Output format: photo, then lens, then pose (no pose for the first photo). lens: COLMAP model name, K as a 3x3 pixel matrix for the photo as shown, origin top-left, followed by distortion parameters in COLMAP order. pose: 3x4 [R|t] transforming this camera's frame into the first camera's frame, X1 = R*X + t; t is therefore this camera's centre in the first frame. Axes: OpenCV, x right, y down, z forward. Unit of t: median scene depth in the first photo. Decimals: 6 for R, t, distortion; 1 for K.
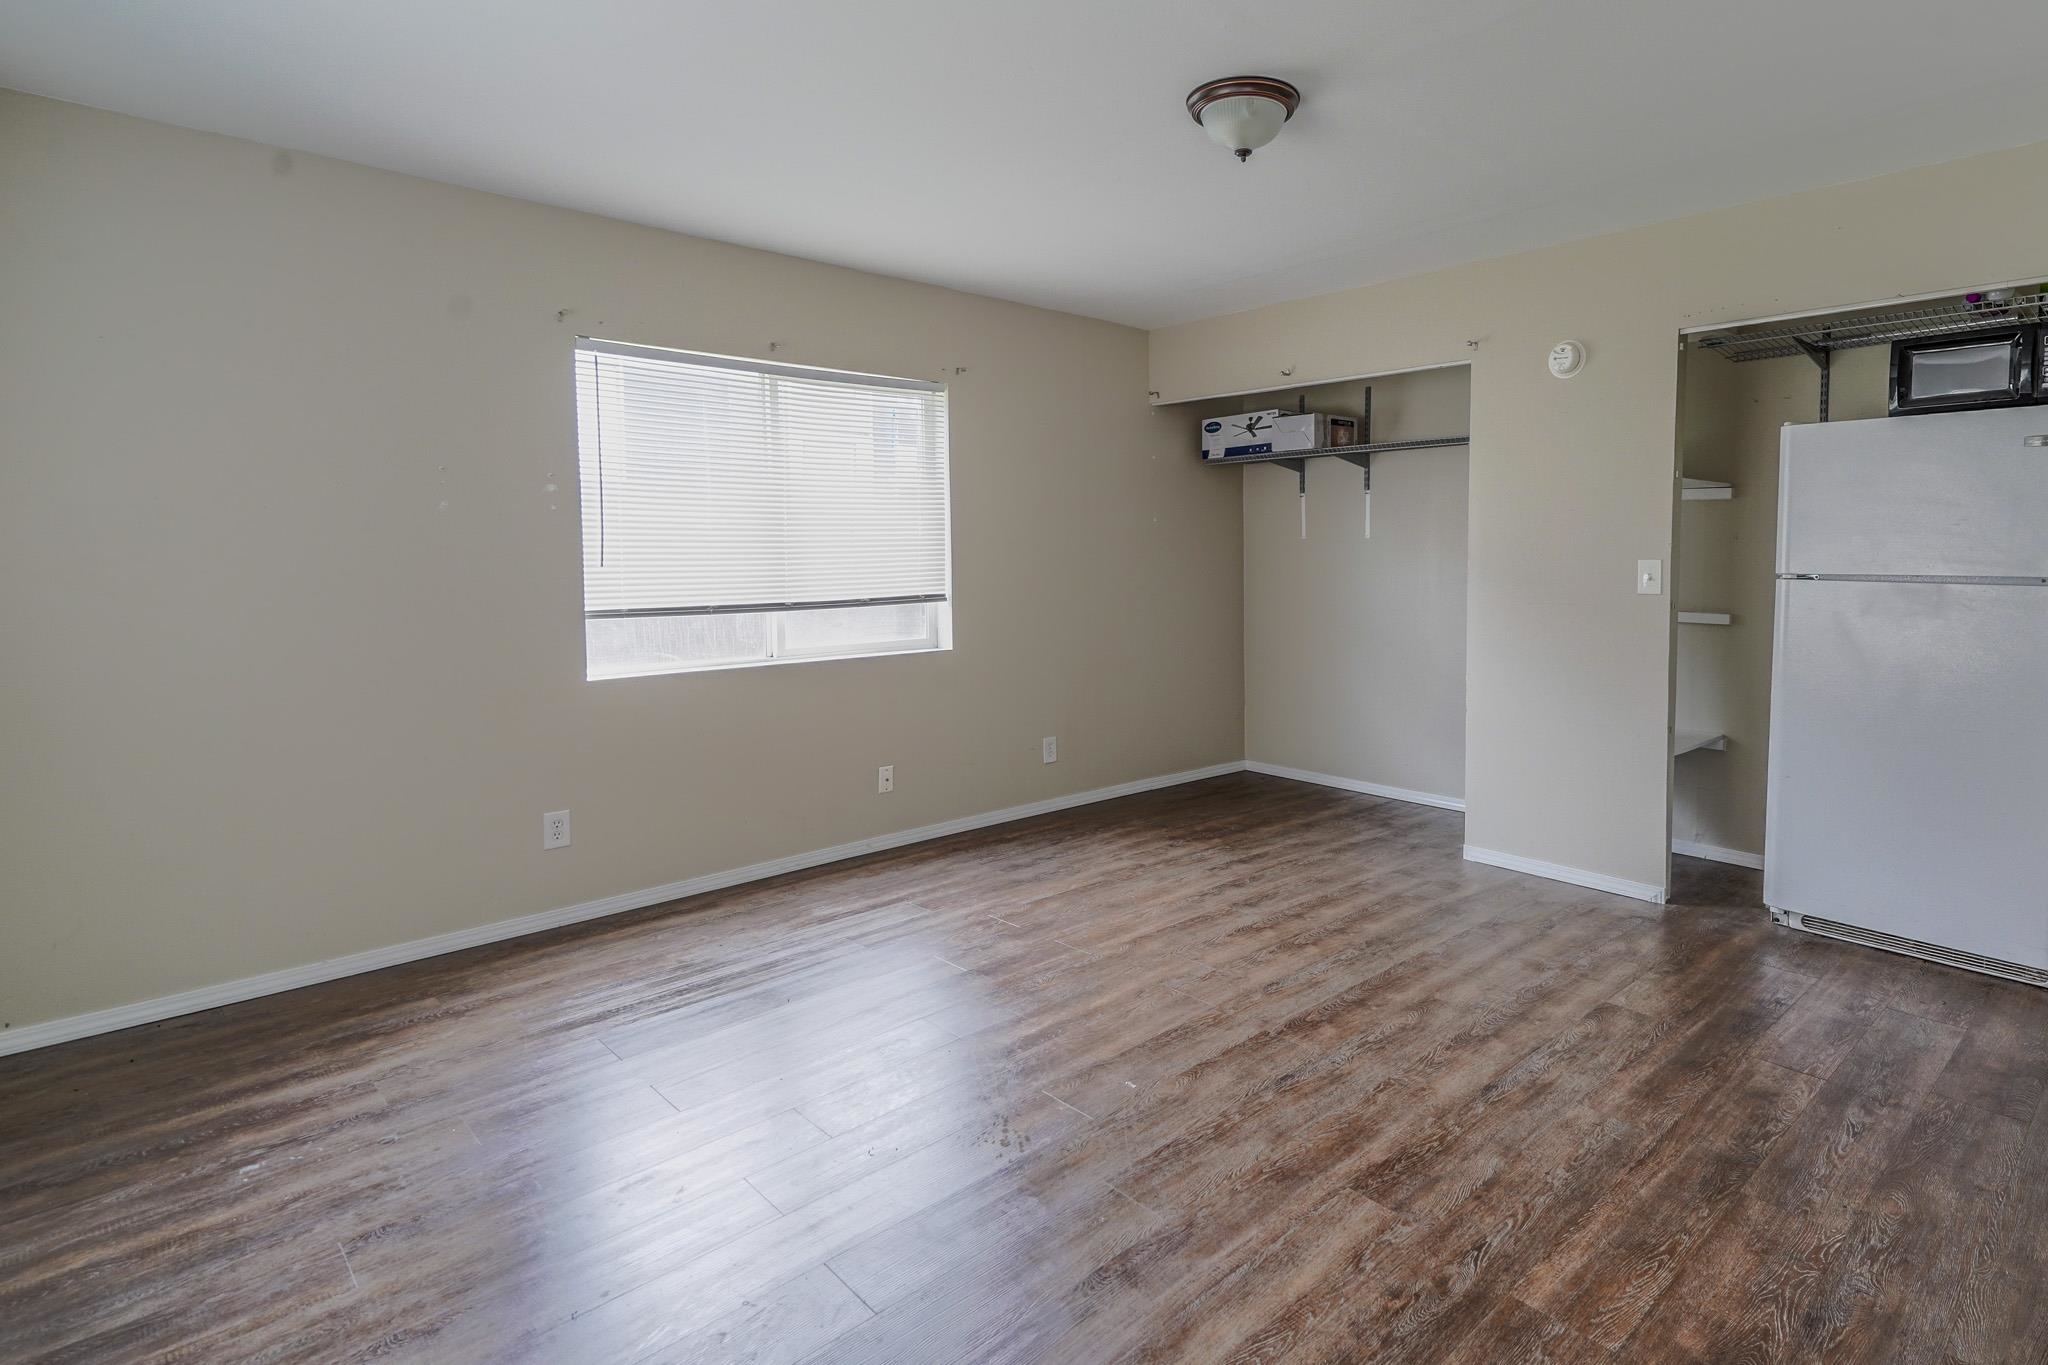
lens RADIAL K [[957.7, 0, 1033.5], [0, 957.7, 686.7], [0, 0, 1]] dist [-0.000258, 0.000497]
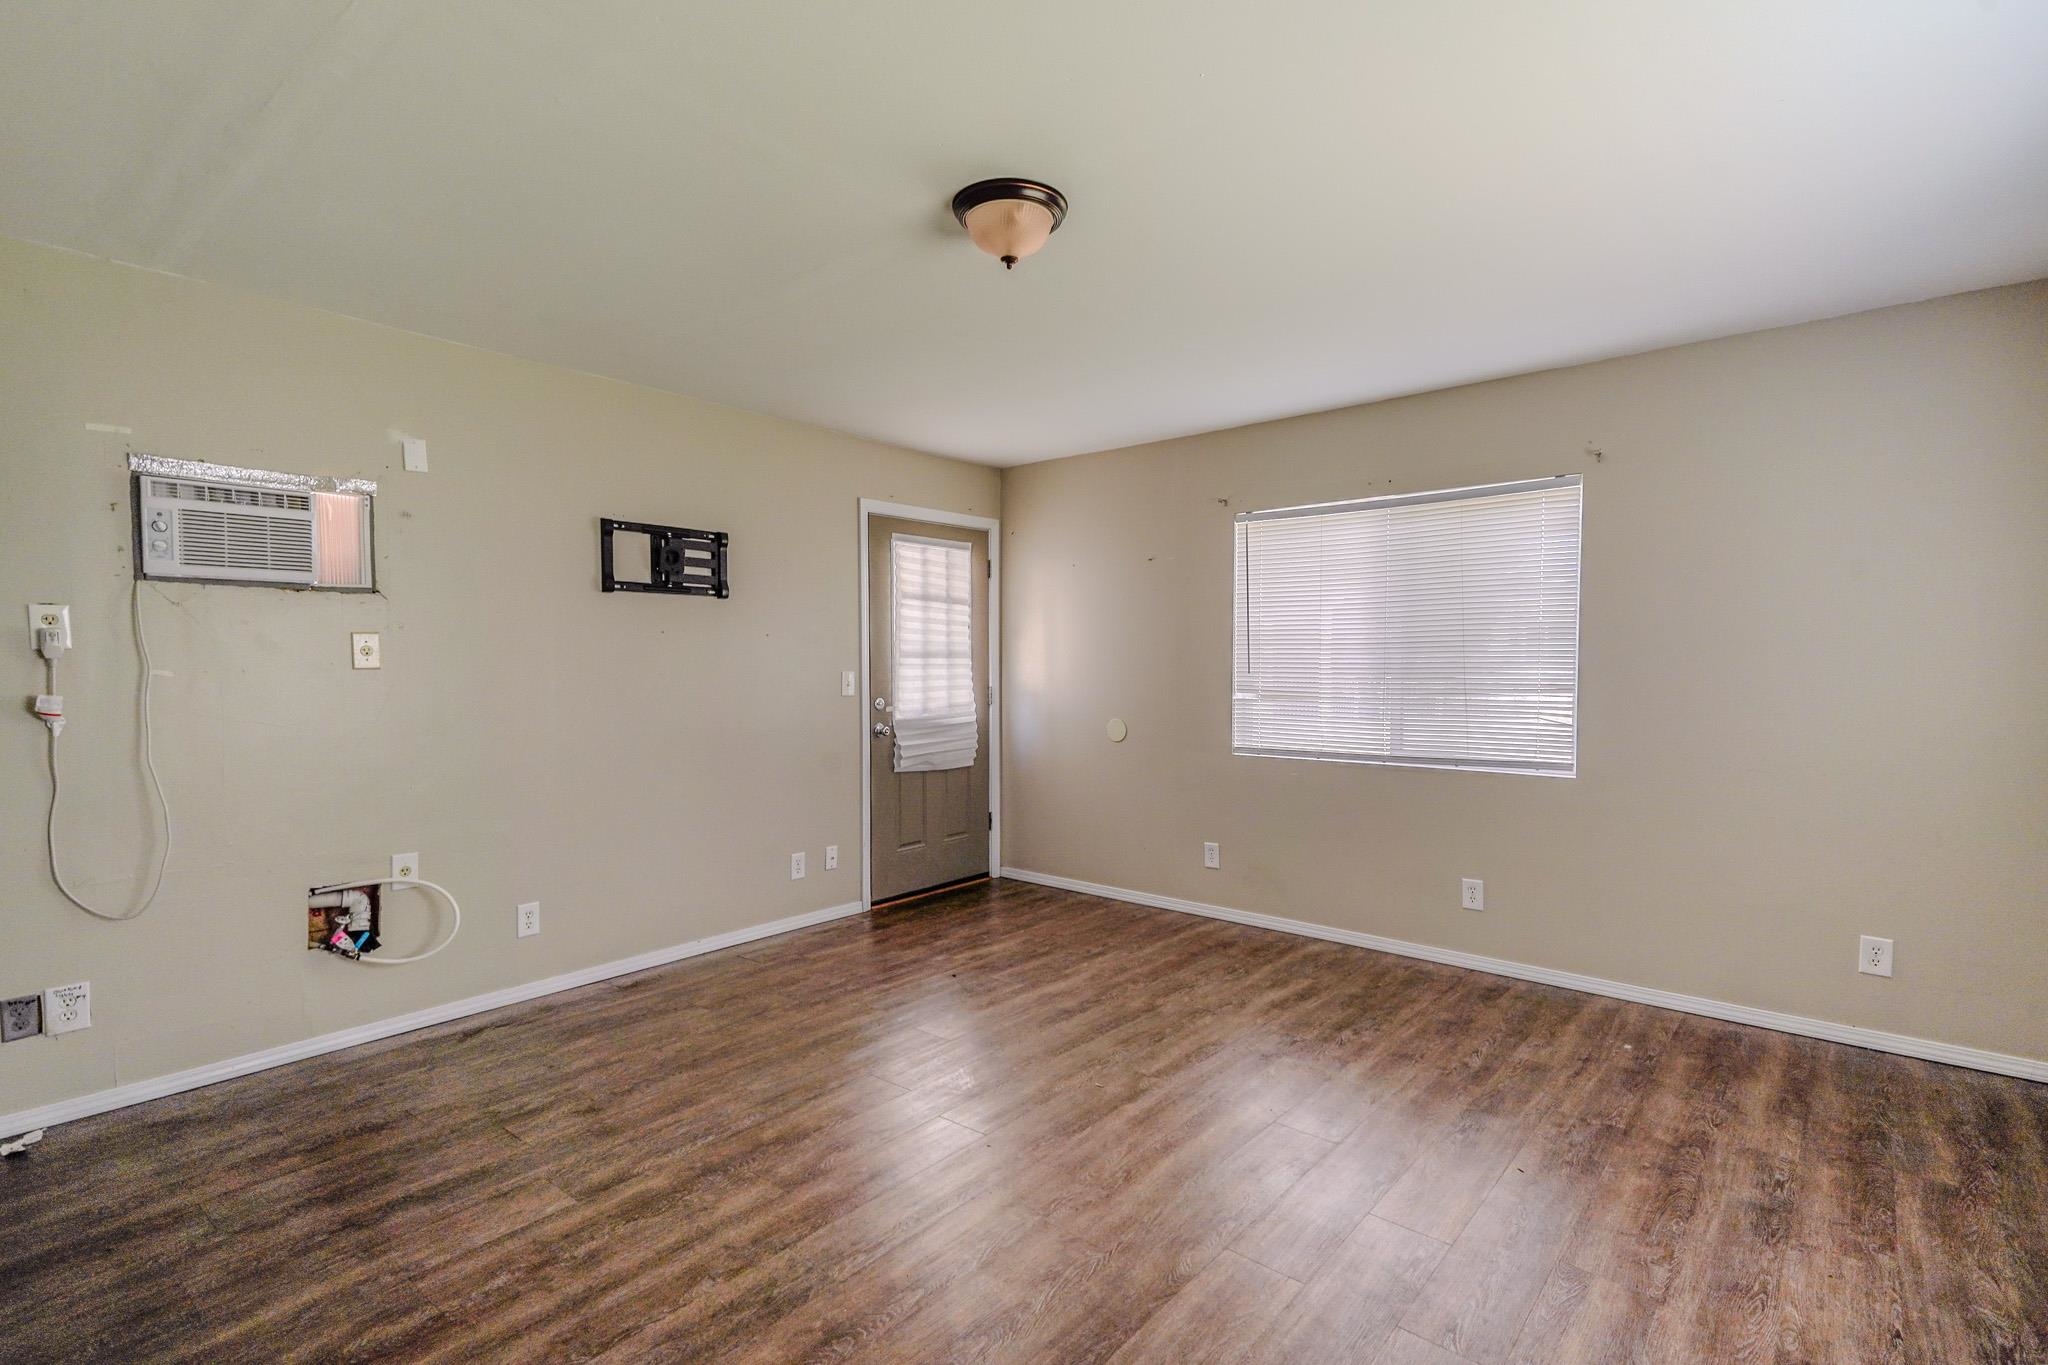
lens RADIAL K [[957.7, 0, 1022.0], [0, 957.7, 677.6], [0, 0, 1]] dist [-0.000258, 0.000497]
pose [[-0.977901, 0.008035, -0.208916, 0.408615], [-0.023487, 0.988714, 0.147963, -0.260549], [0.207747, 0.149600, -0.966675, 1.886872]]
